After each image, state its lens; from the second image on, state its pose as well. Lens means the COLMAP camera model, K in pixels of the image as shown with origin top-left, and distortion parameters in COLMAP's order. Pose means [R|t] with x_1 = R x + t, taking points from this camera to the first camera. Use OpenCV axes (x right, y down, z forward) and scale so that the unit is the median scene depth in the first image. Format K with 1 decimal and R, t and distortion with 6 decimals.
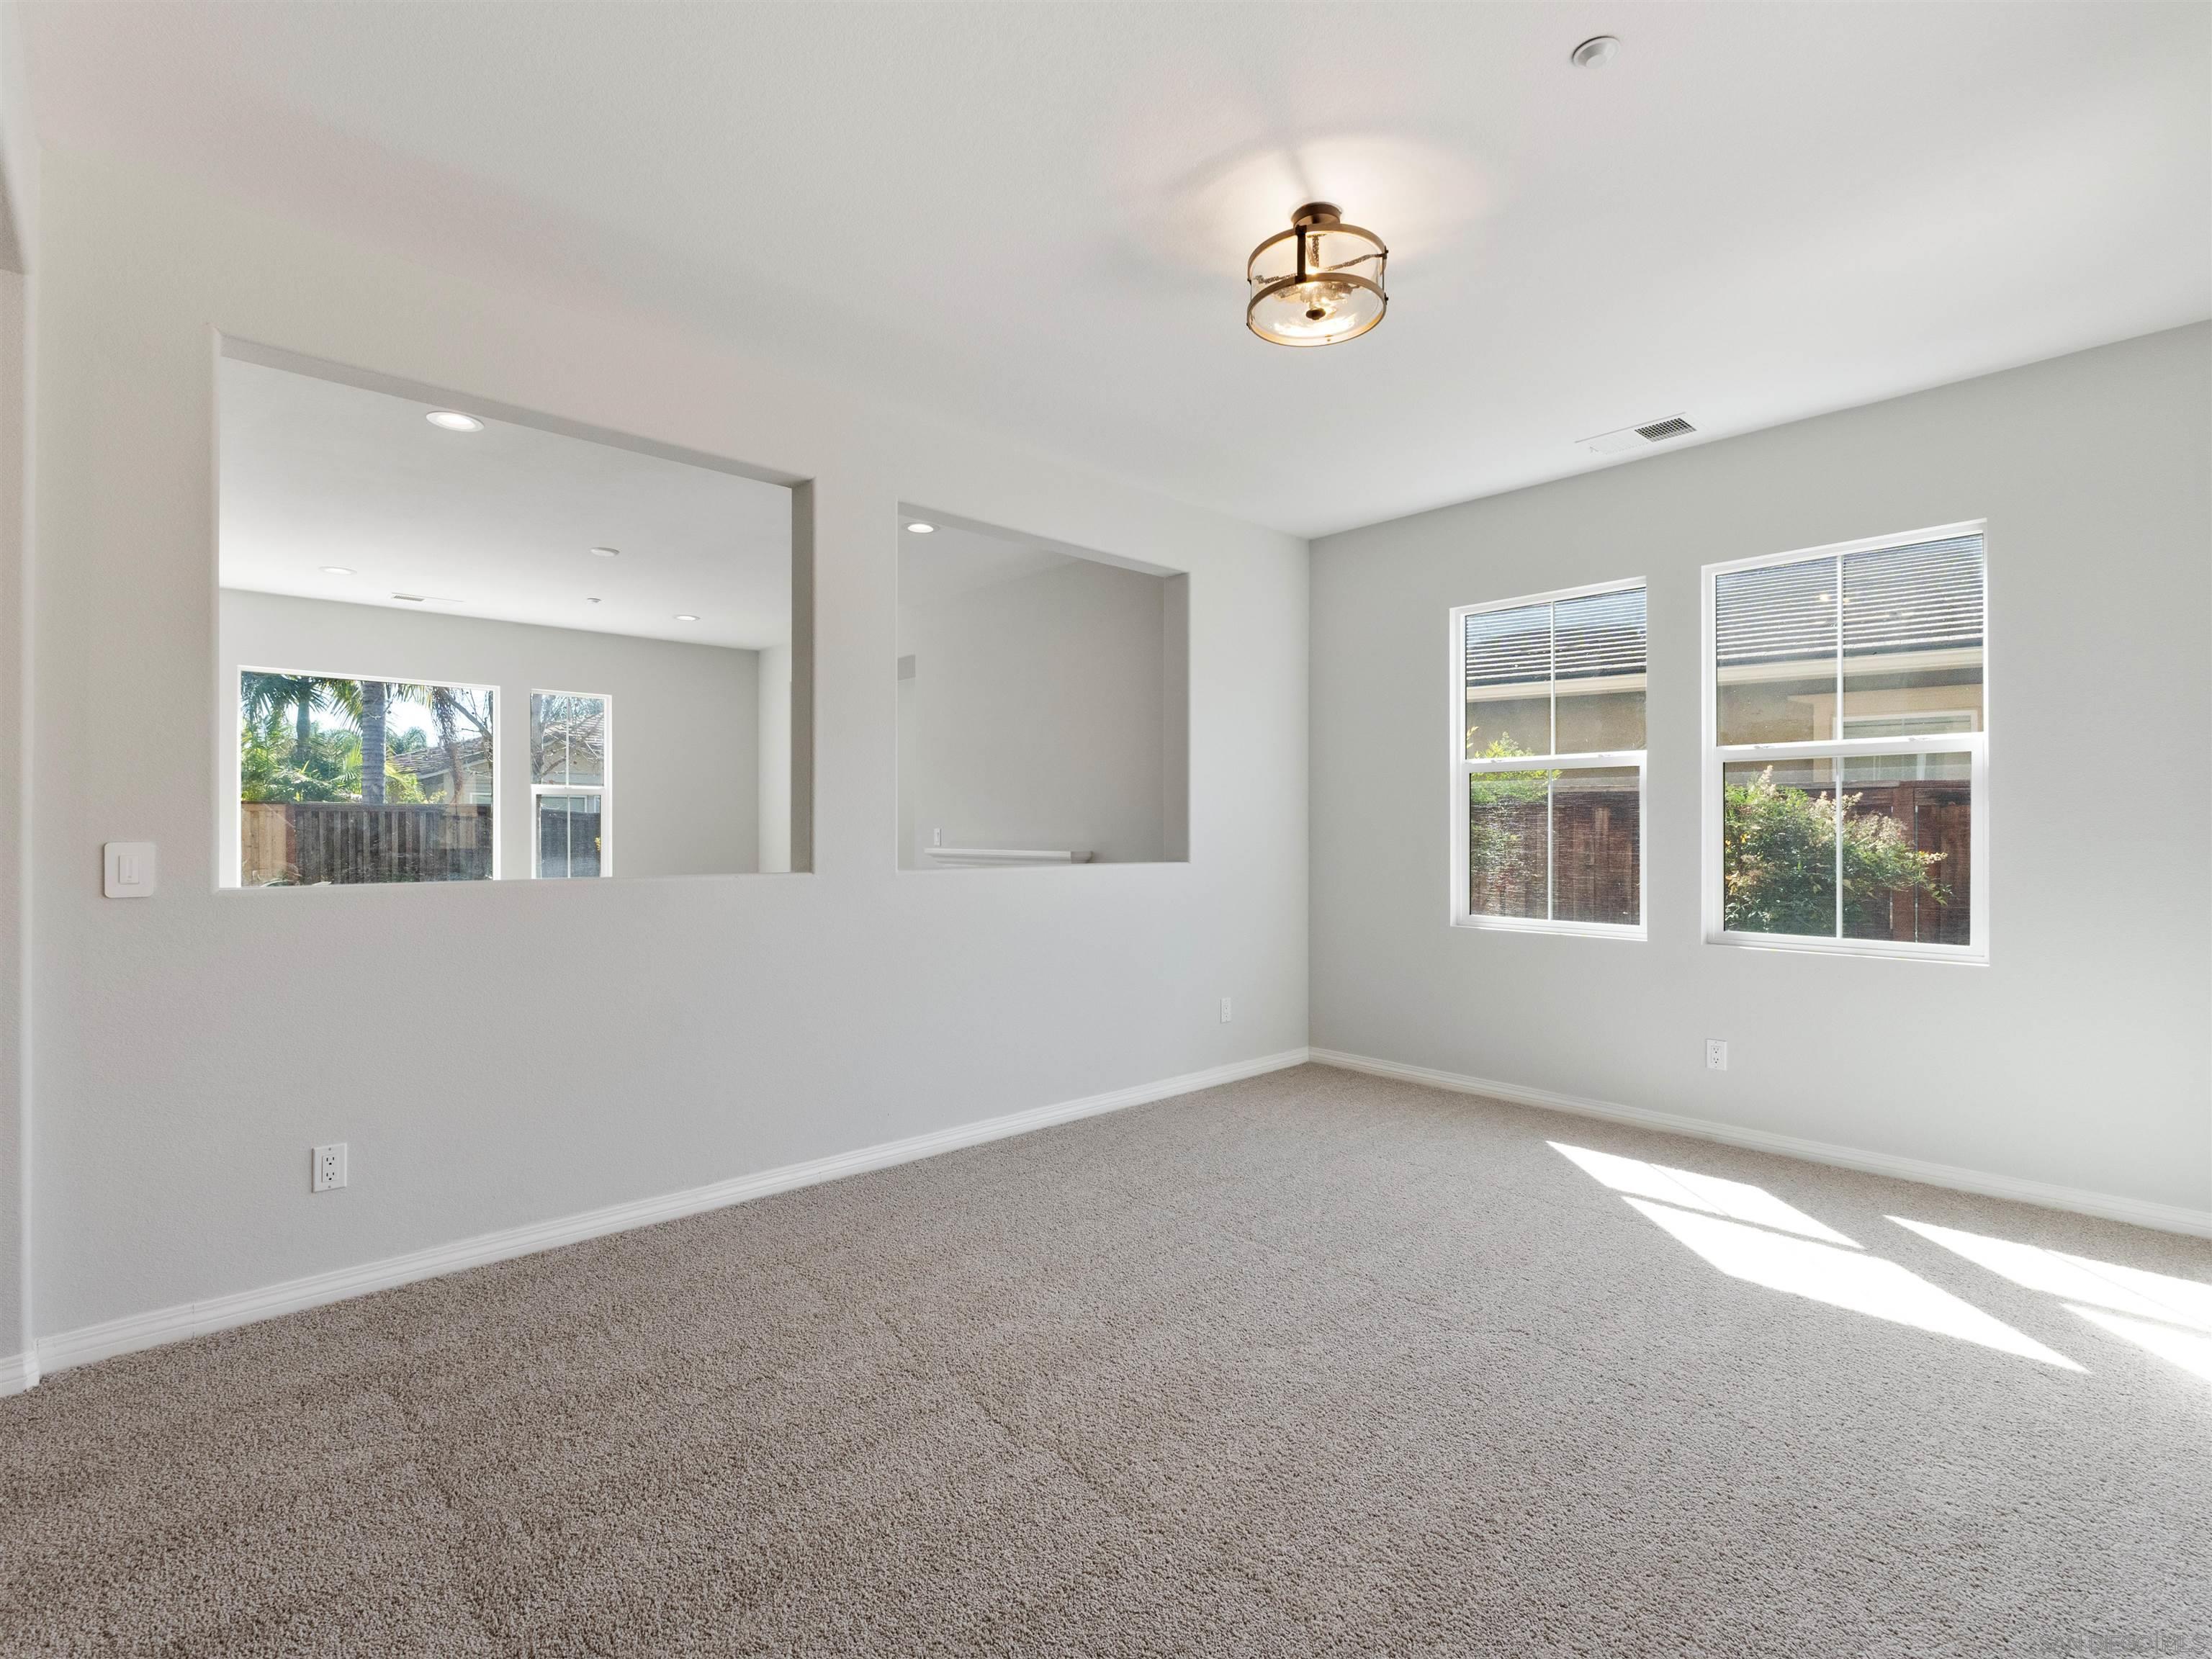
lens RADIAL K [[1047.9, 0, 1090.9], [0, 1047.9, 822.1], [0, 0, 1]] dist [-0.008694, 0.000513]
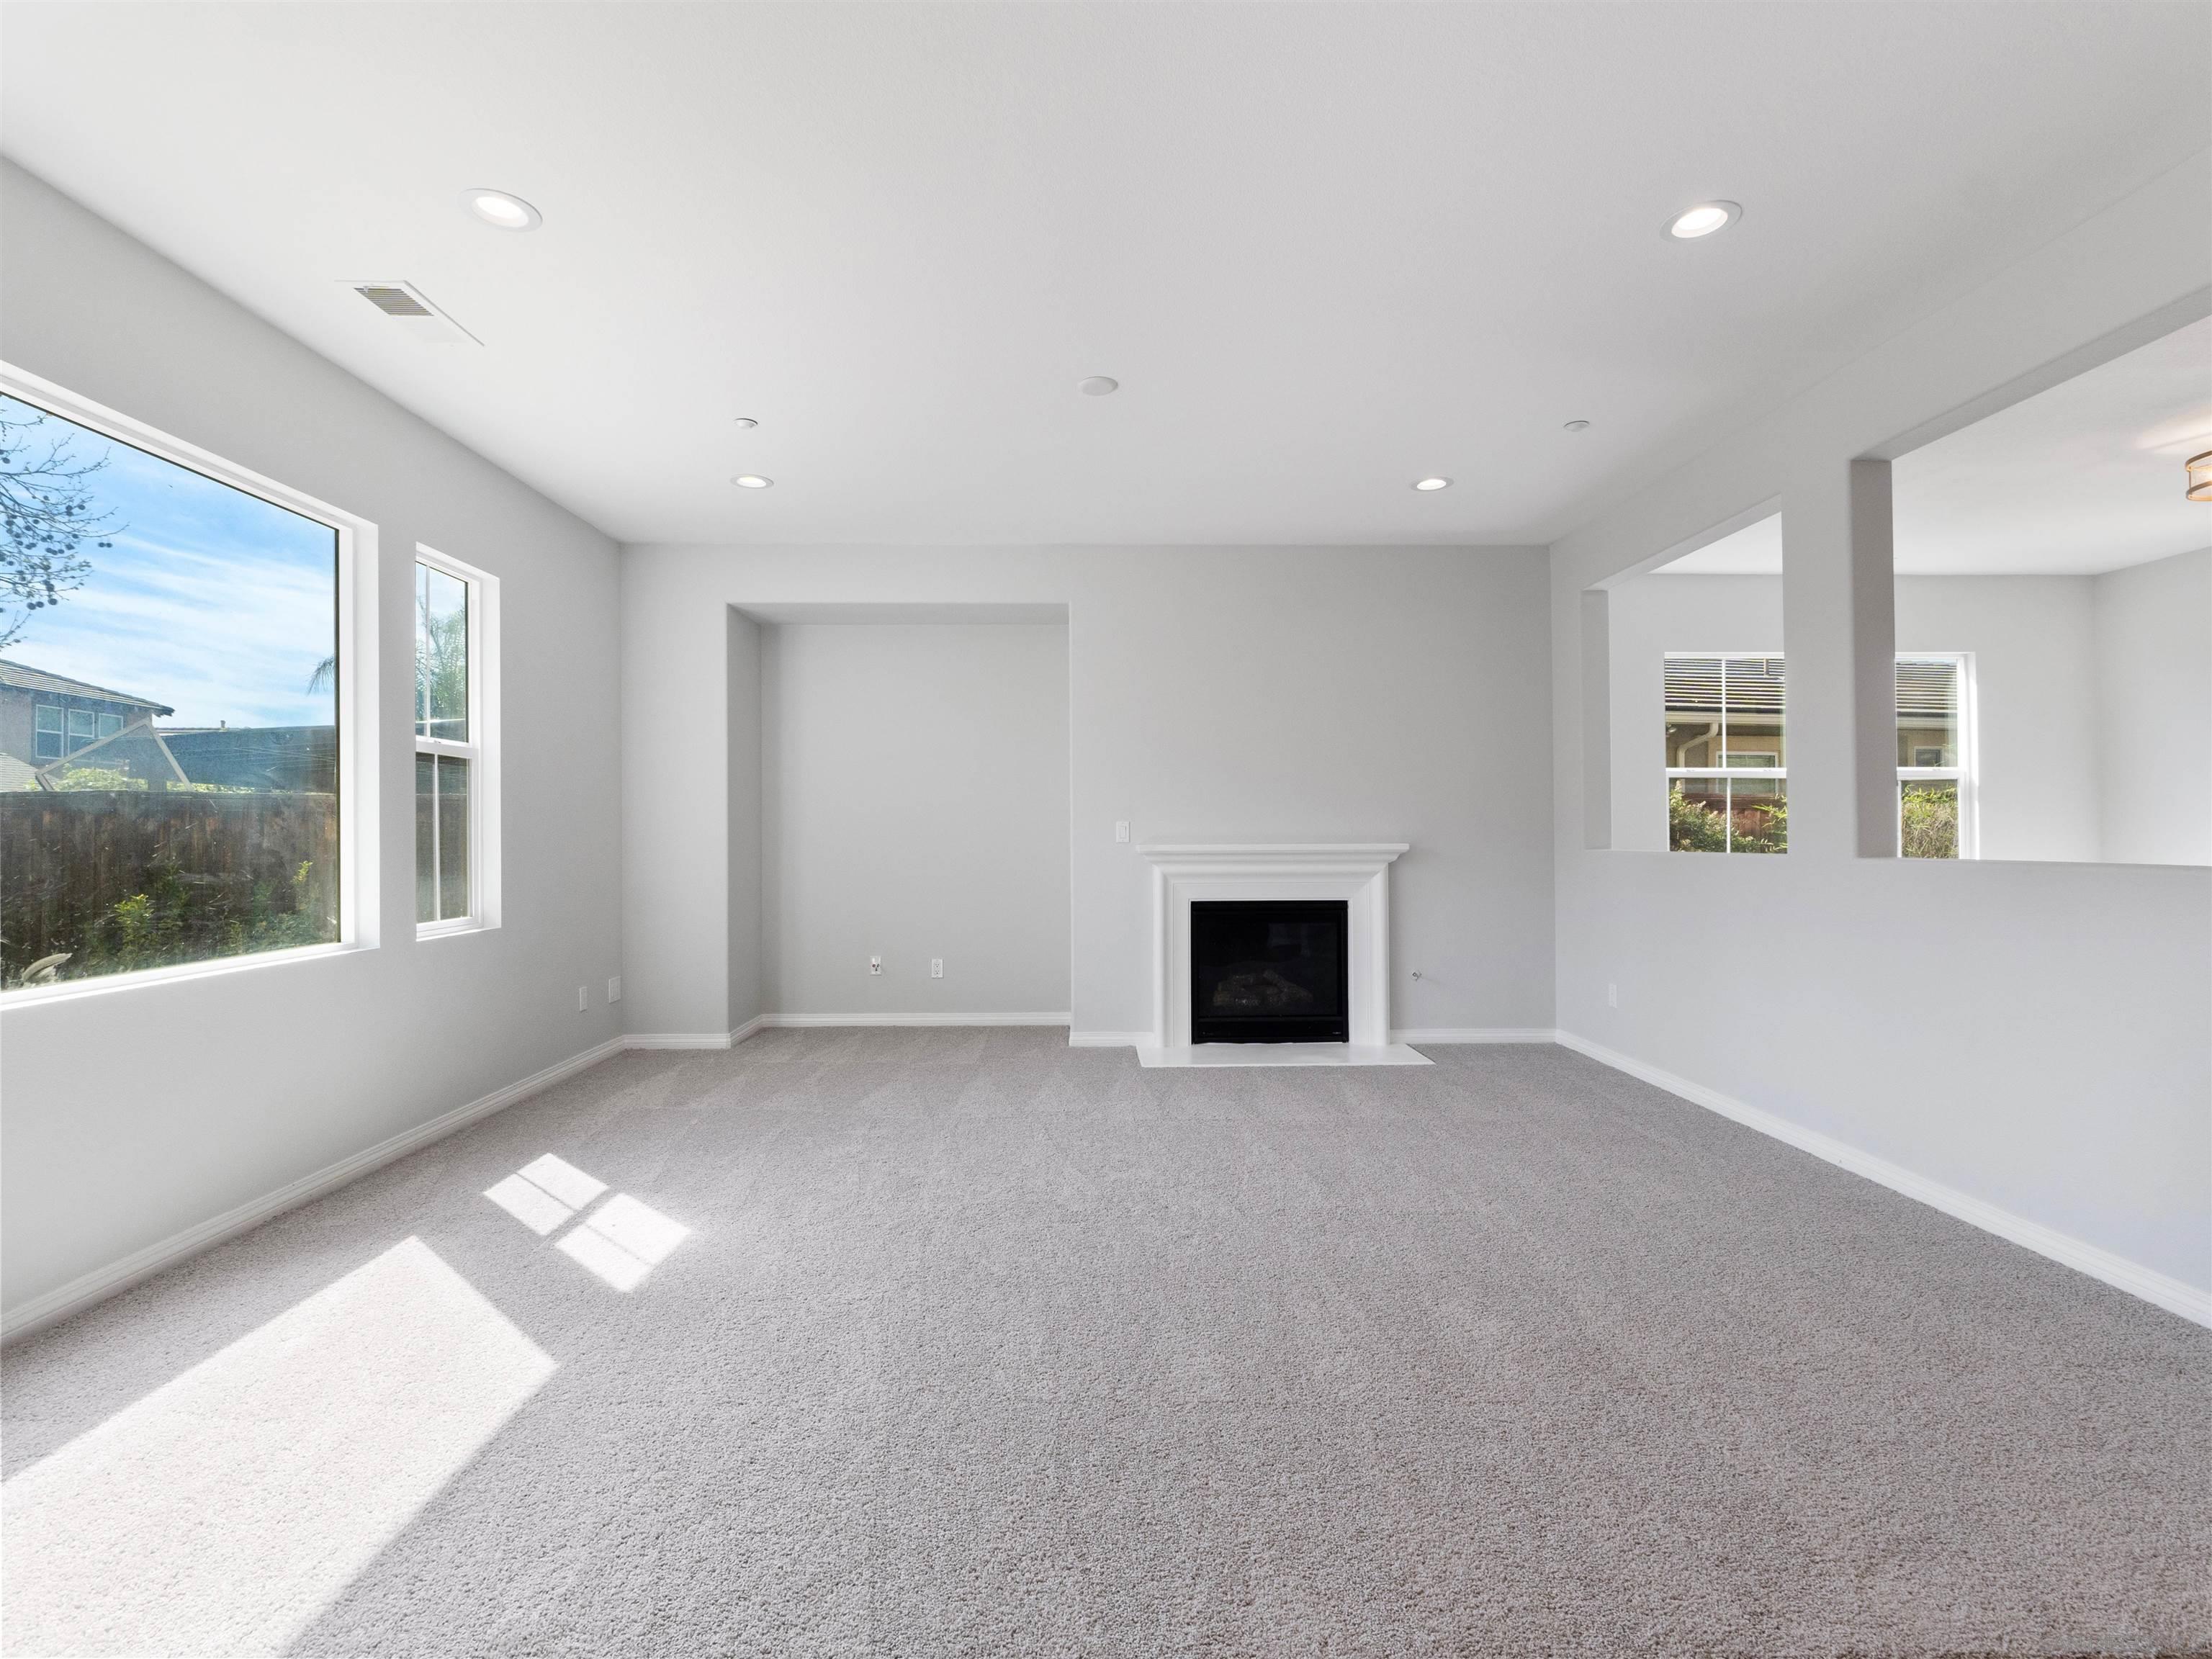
lens RADIAL K [[1057.1, 0, 1098.5], [0, 1057.1, 826.0], [0, 0, 1]] dist [-0.004819, -0.000590]
pose [[0.665052, 0.005445, 0.746777, -0.681991], [-0.001983, 0.999983, -0.005526, 0.012520], [-0.746794, 0.002194, 0.665052, 0.426029]]
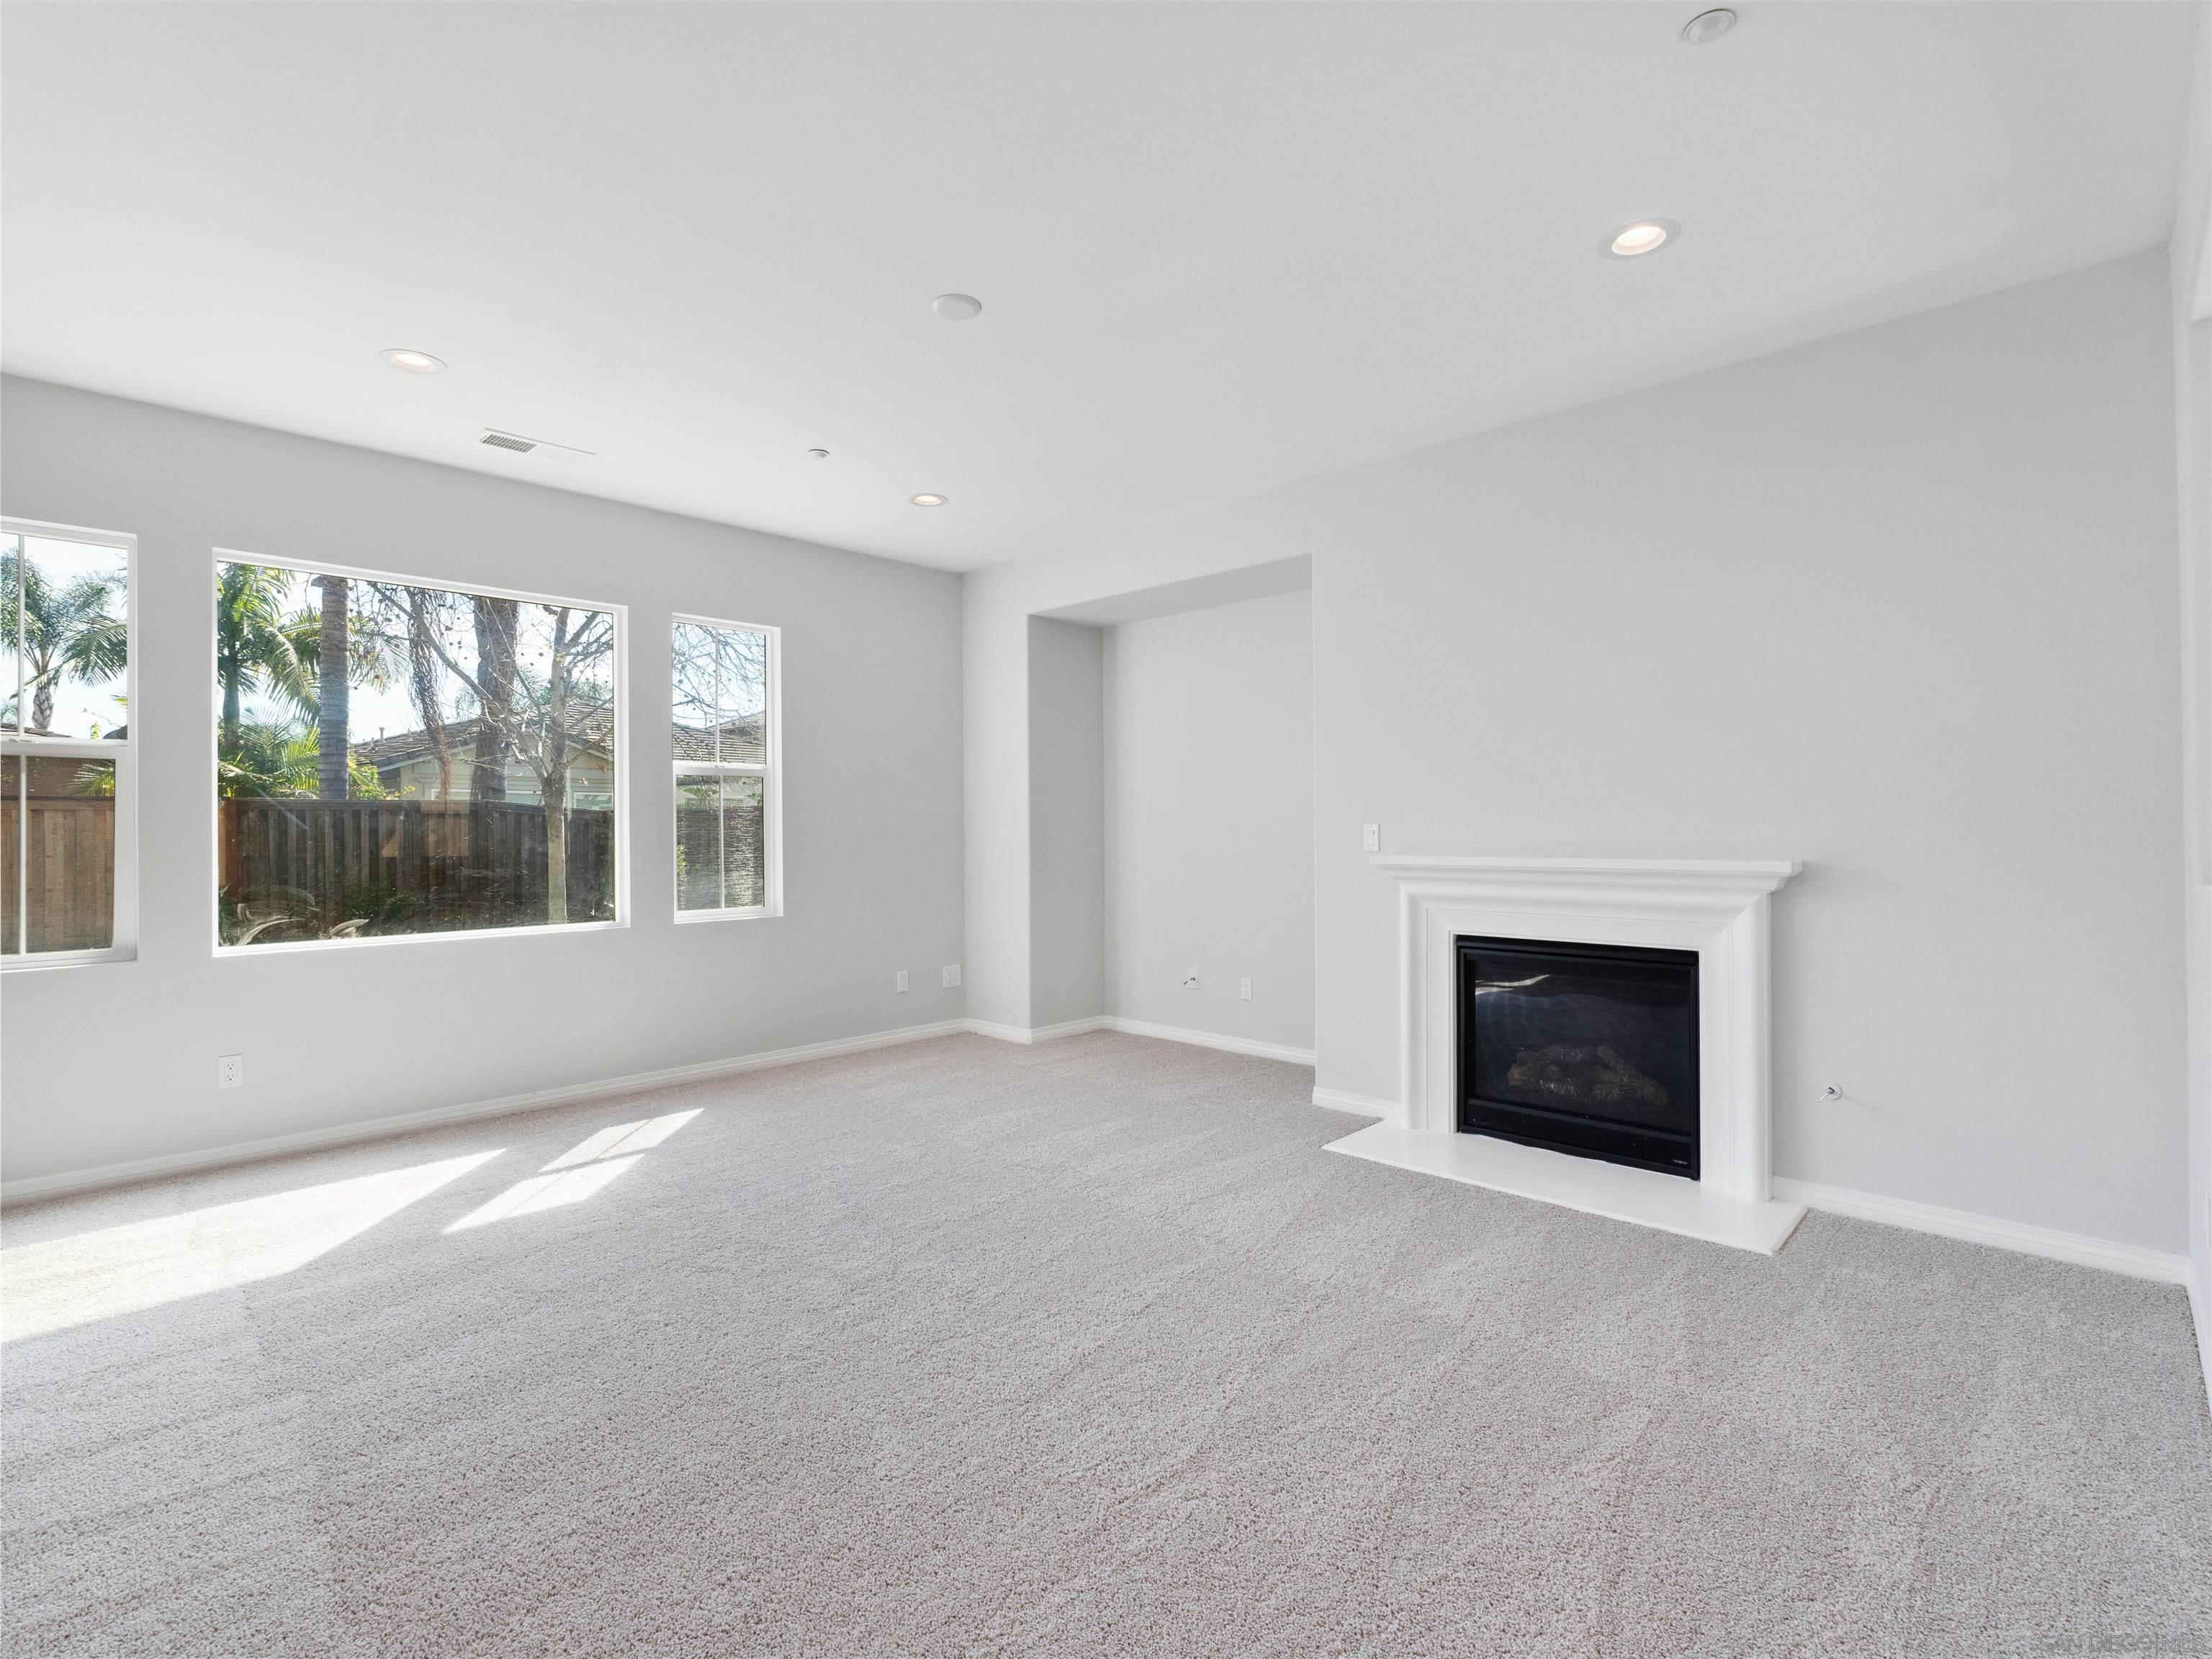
lens RADIAL K [[1047.9, 0, 1090.9], [0, 1047.9, 822.1], [0, 0, 1]] dist [-0.008694, 0.000513]
pose [[0.998832, -0.002736, 0.048234, -0.304974], [0.002754, 0.999996, -0.000304, 0.004218], [-0.048233, 0.000436, 0.998836, 0.352596]]
